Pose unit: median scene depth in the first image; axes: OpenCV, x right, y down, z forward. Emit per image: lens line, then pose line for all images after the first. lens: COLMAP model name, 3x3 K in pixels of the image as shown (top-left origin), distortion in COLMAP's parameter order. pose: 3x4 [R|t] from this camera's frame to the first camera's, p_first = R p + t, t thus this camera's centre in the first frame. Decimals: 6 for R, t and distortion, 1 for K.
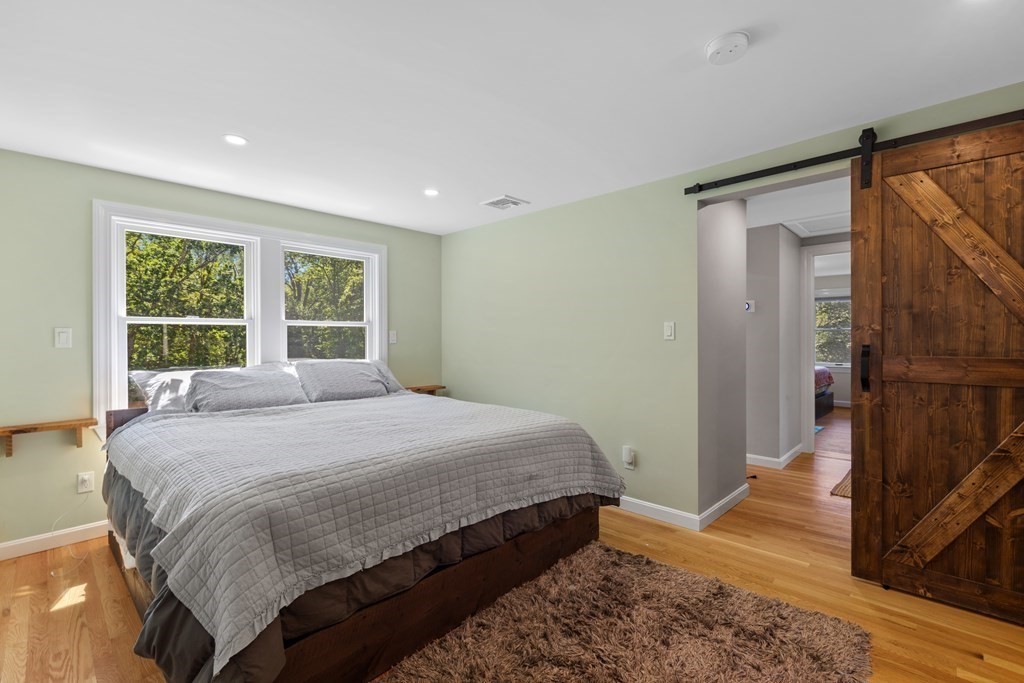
lens RADIAL K [[456.7, 0, 506.5], [0, 456.7, 336.1], [0, 0, 1]] dist [0.000195, -0.000951]
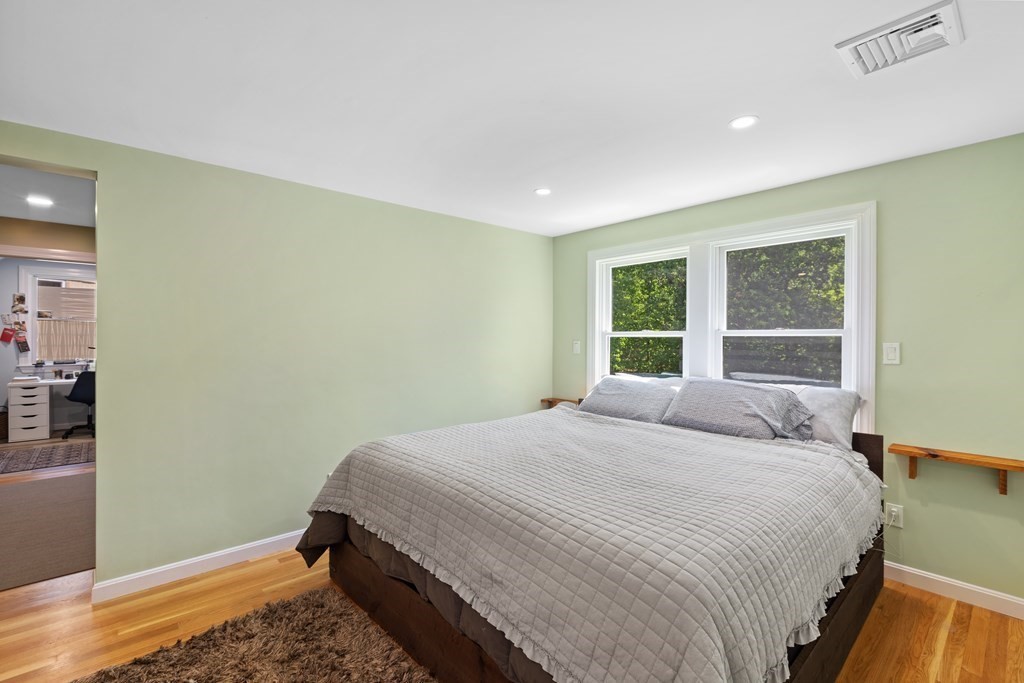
lens RADIAL K [[456.7, 0, 506.5], [0, 456.7, 336.1], [0, 0, 1]] dist [0.000195, -0.000951]
pose [[-0.072955, -0.004699, -0.997324, 0.499555], [-0.002333, 0.999987, -0.004541, -0.022650], [0.997333, 0.001995, -0.072965, 0.758754]]
